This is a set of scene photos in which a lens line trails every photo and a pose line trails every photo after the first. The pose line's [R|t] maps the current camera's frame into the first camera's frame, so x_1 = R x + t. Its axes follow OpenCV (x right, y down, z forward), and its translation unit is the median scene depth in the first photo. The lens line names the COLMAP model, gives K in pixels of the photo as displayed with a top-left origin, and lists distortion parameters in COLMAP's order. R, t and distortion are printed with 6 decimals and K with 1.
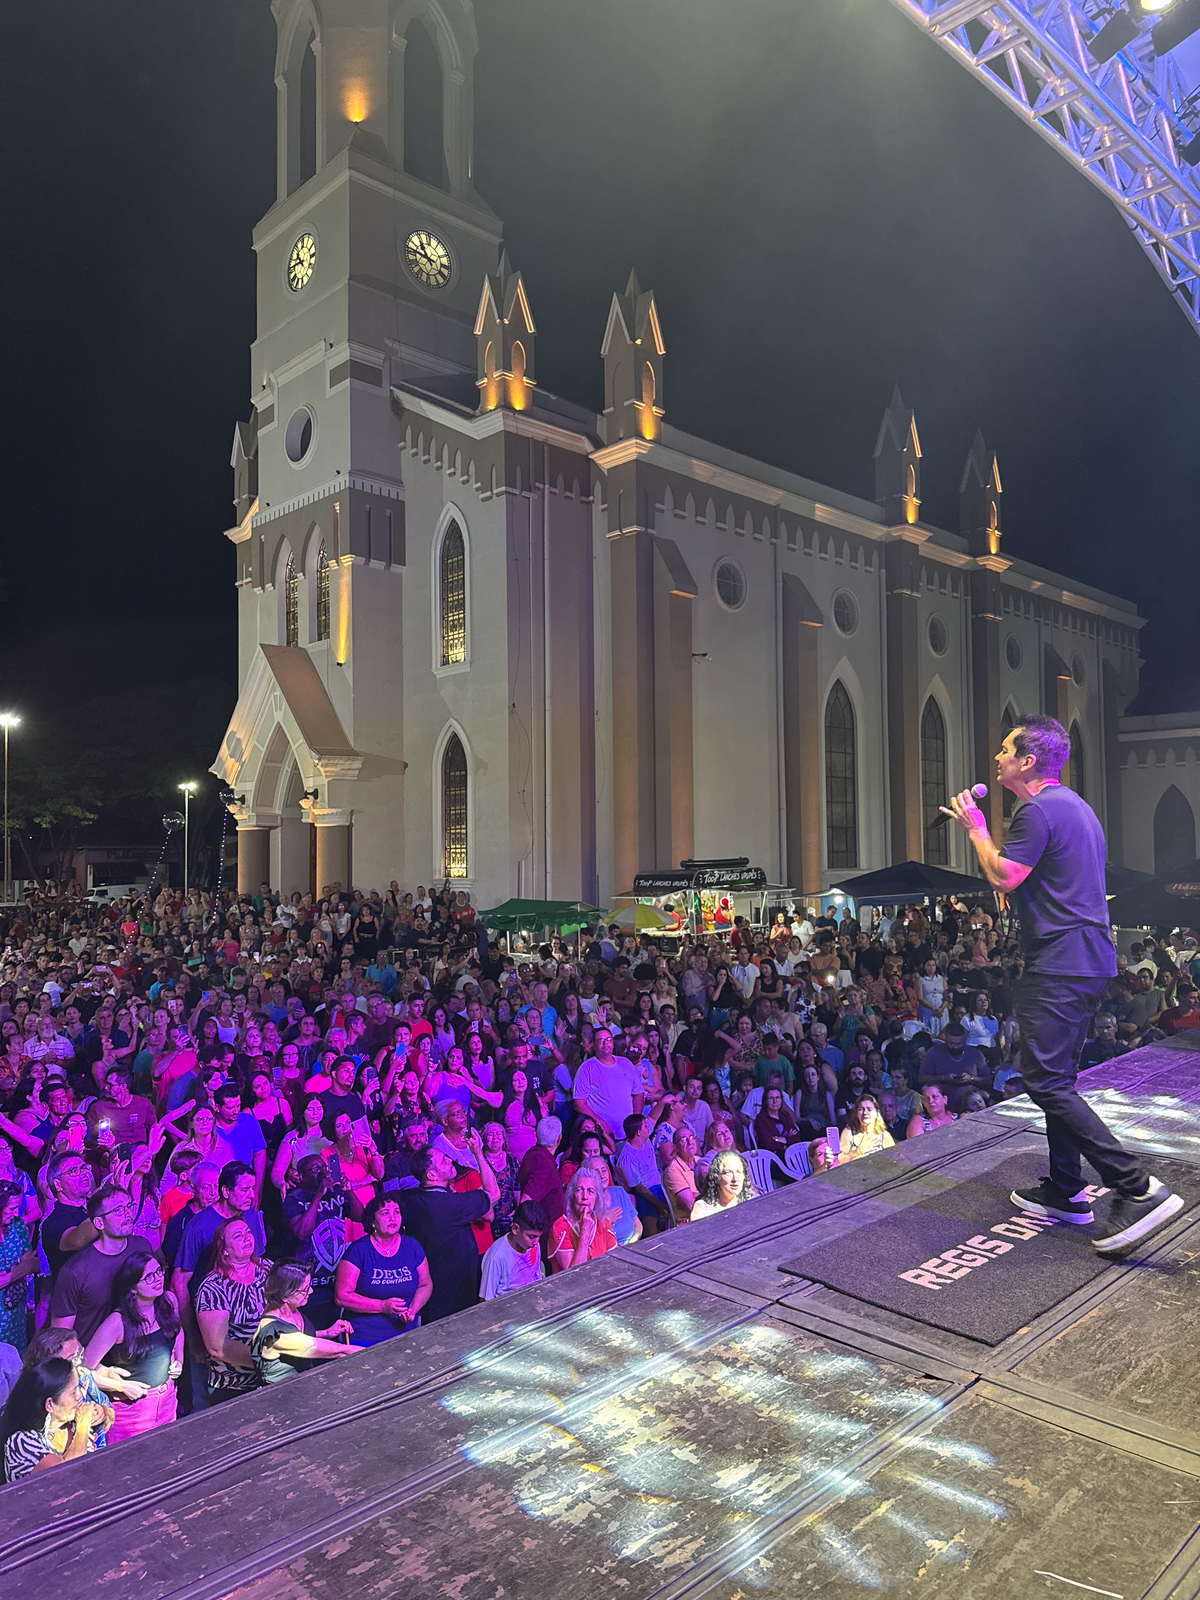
lens RADIAL K [[1117.9, 0, 600.0], [0, 1117.9, 800.0], [0, 0, 1]] dist [0.124977, -0.189834]
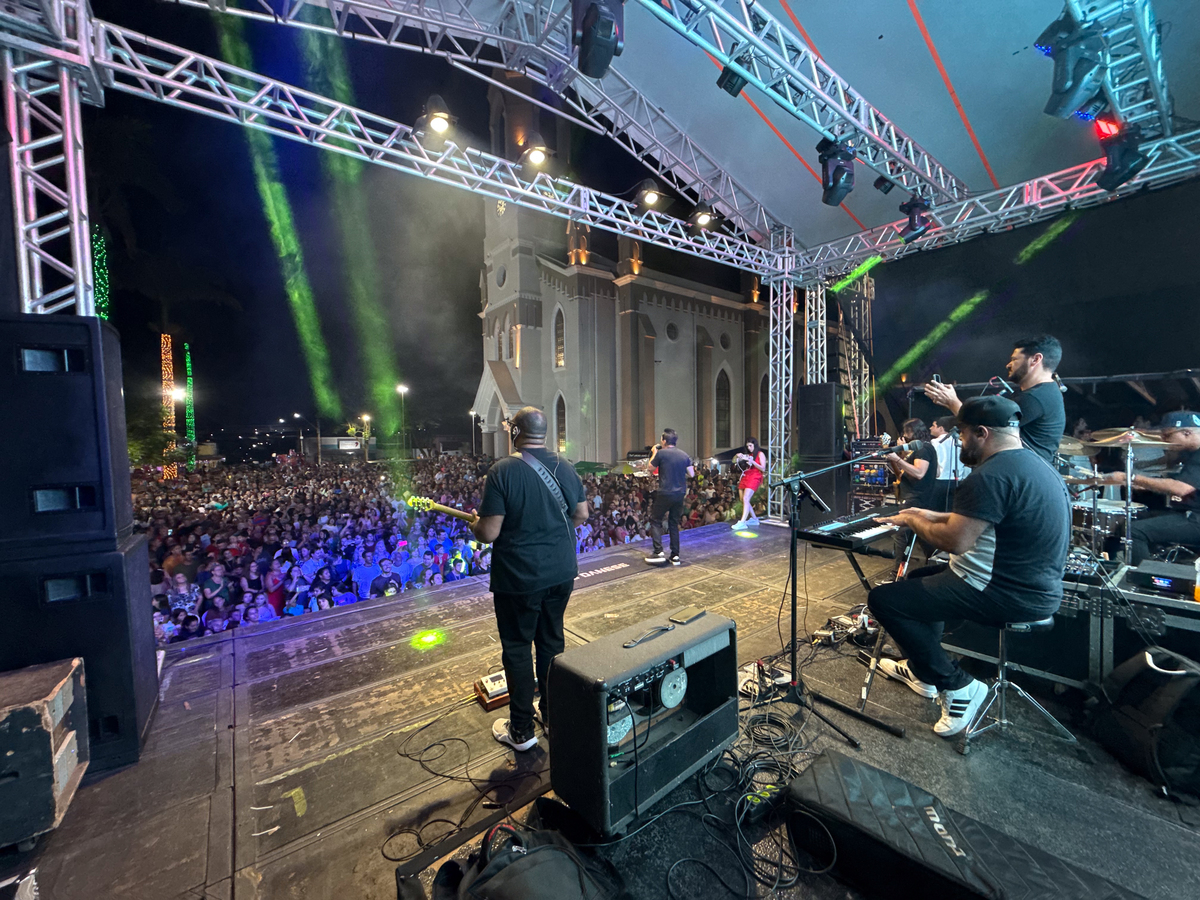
lens RADIAL K [[479.3, 0, 600.0], [0, 479.3, 450.0], [0, 0, 1]] dist [0.000679, 0.000513]
pose [[0.993398, 0.001135, -0.114718, 0.080317], [0.007733, 0.997015, 0.076821, -0.017993], [0.114462, -0.077201, 0.990423, -0.063400]]
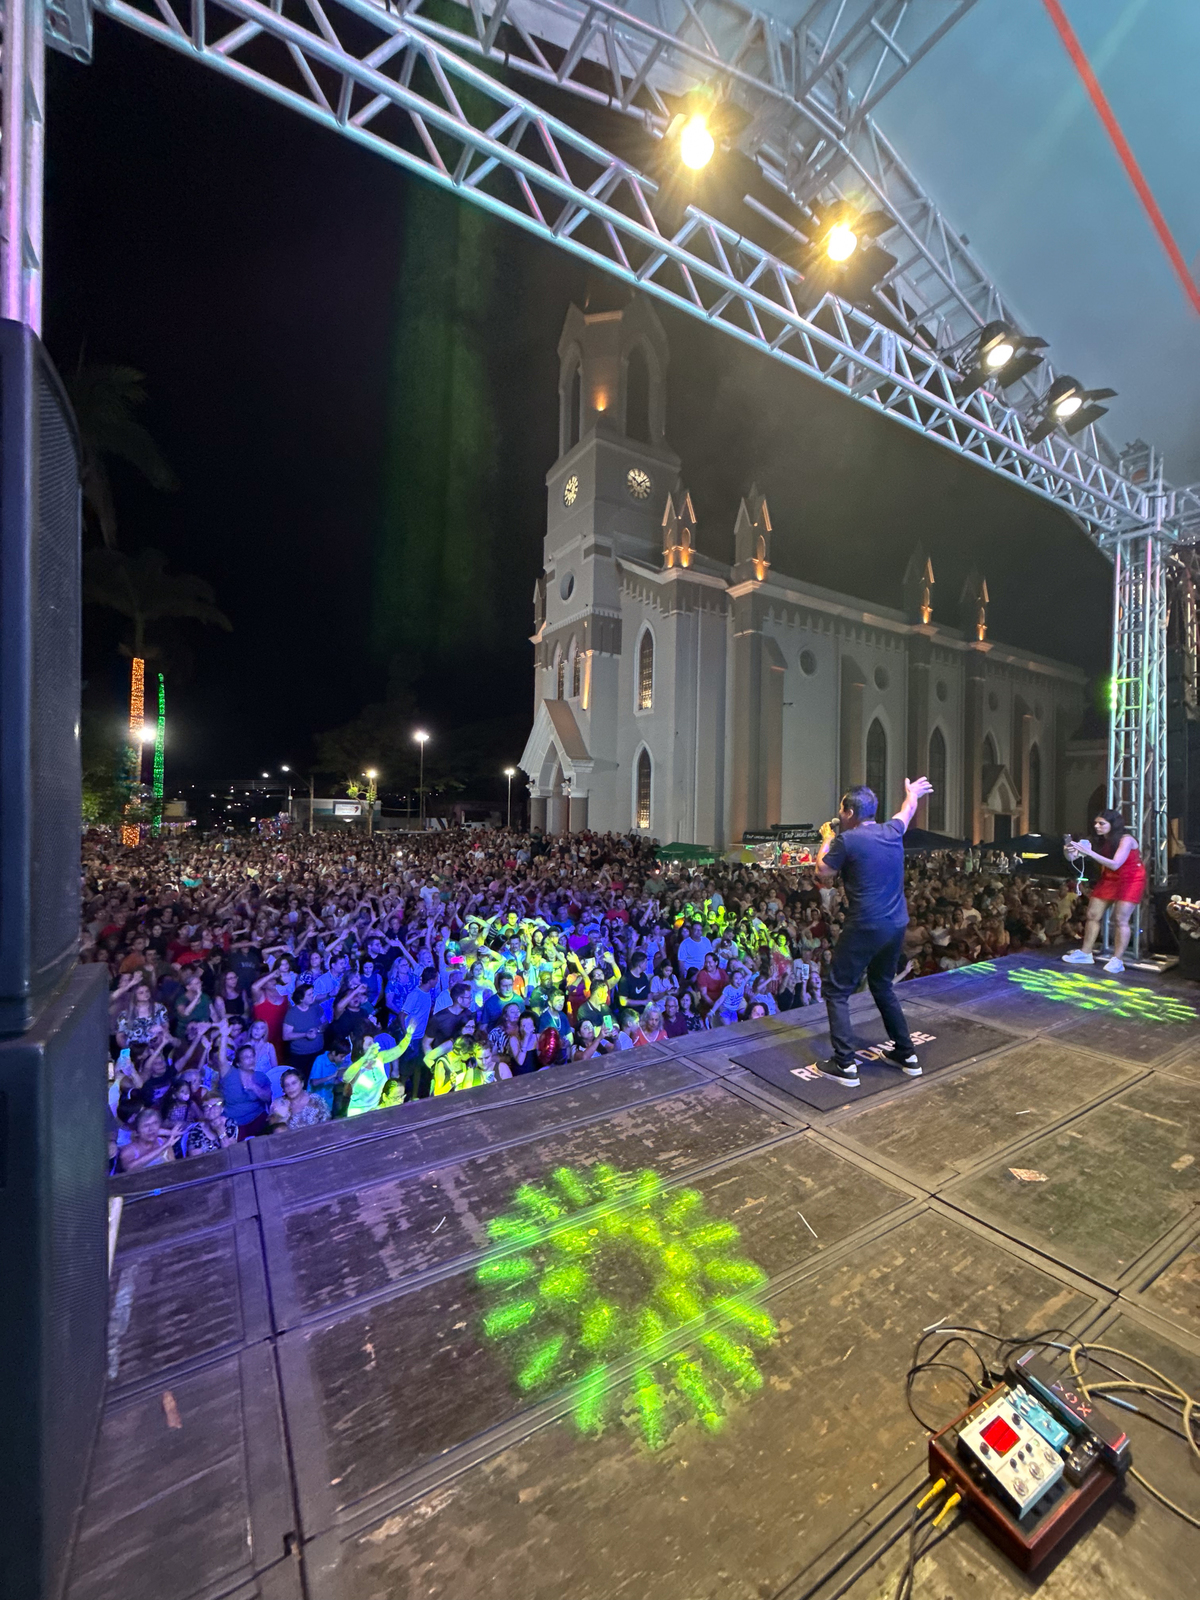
lens RADIAL K [[639.1, 0, 602.0], [0, 639.1, 797.7], [0, 0, 1]] dist [0.000679, 0.000513]
pose [[0.977299, 0.028424, -0.209949, 0.020072], [-0.022662, 0.999299, 0.029799, -0.009076], [0.210649, -0.024364, 0.977258, -0.014929]]
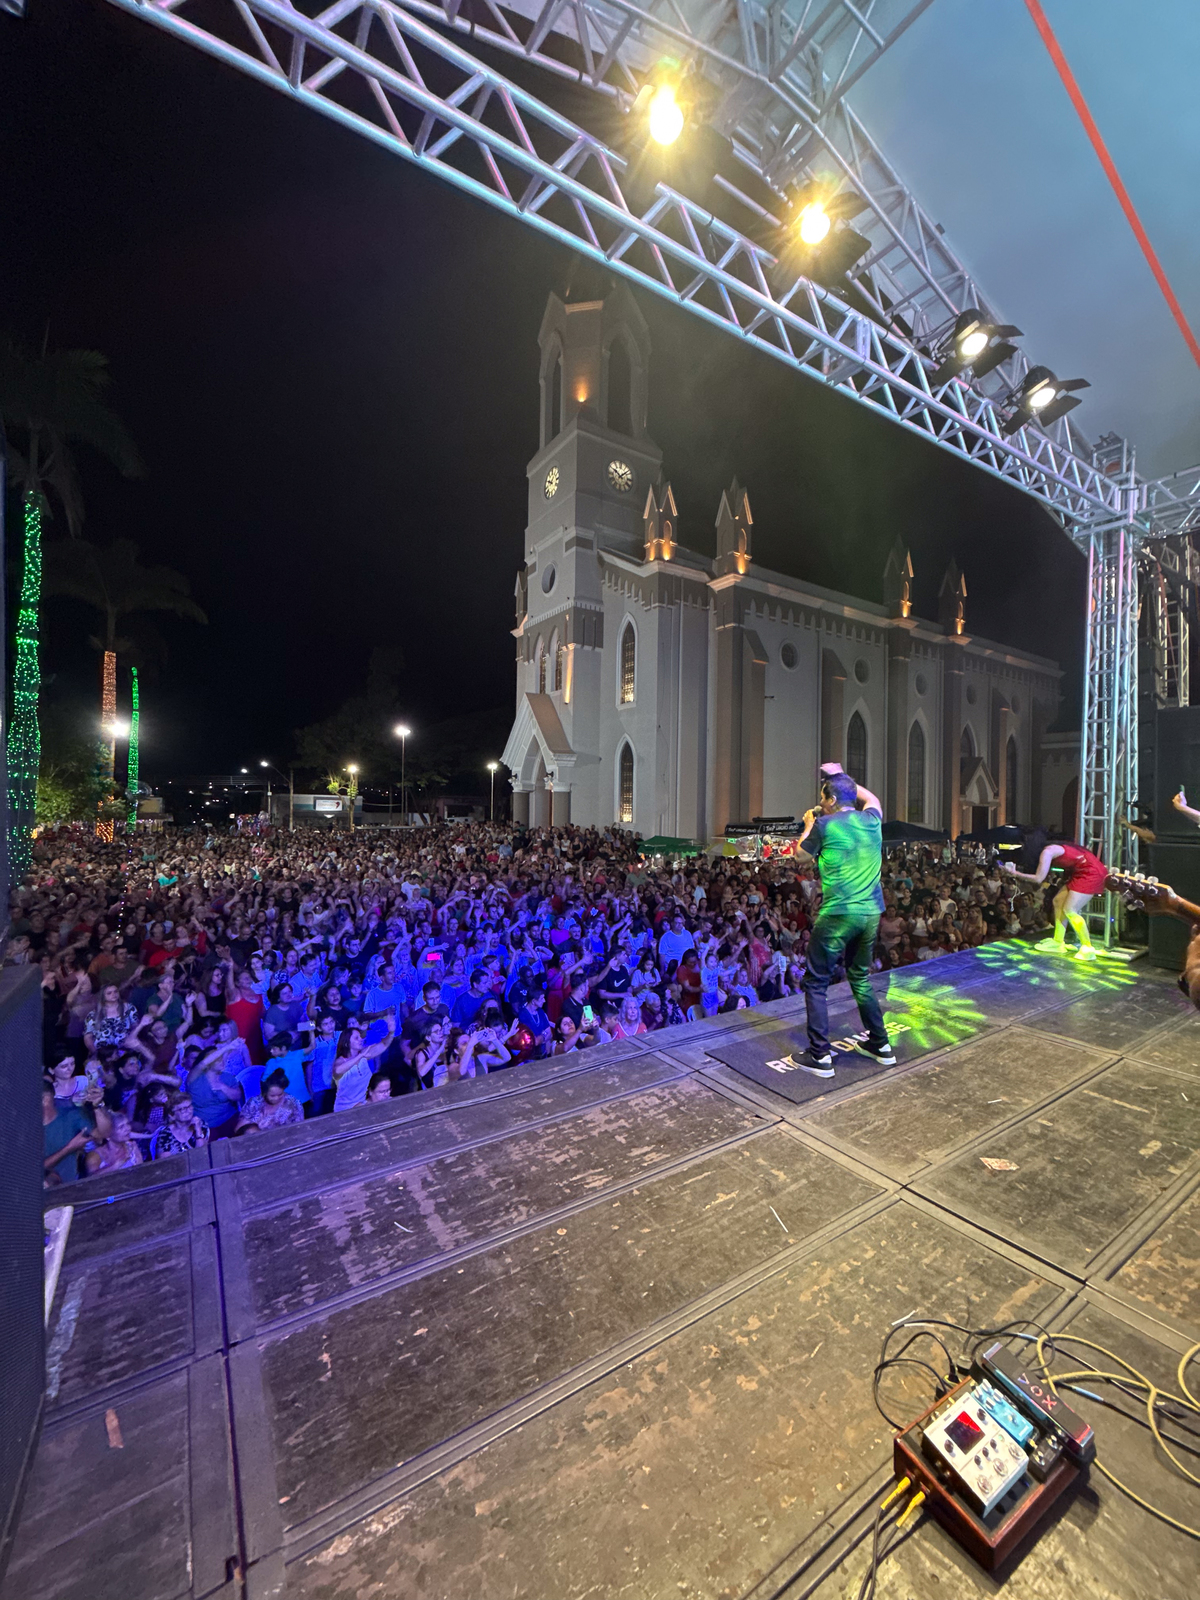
lens RADIAL K [[639.1, 0, 602.0], [0, 639.1, 797.7], [0, 0, 1]] dist [0.000679, 0.000513]
pose [[0.982333, 0.025209, -0.185434, 0.021934], [-0.018390, 0.999093, 0.038403, -0.008665], [0.186234, -0.034315, 0.981906, -0.012518]]
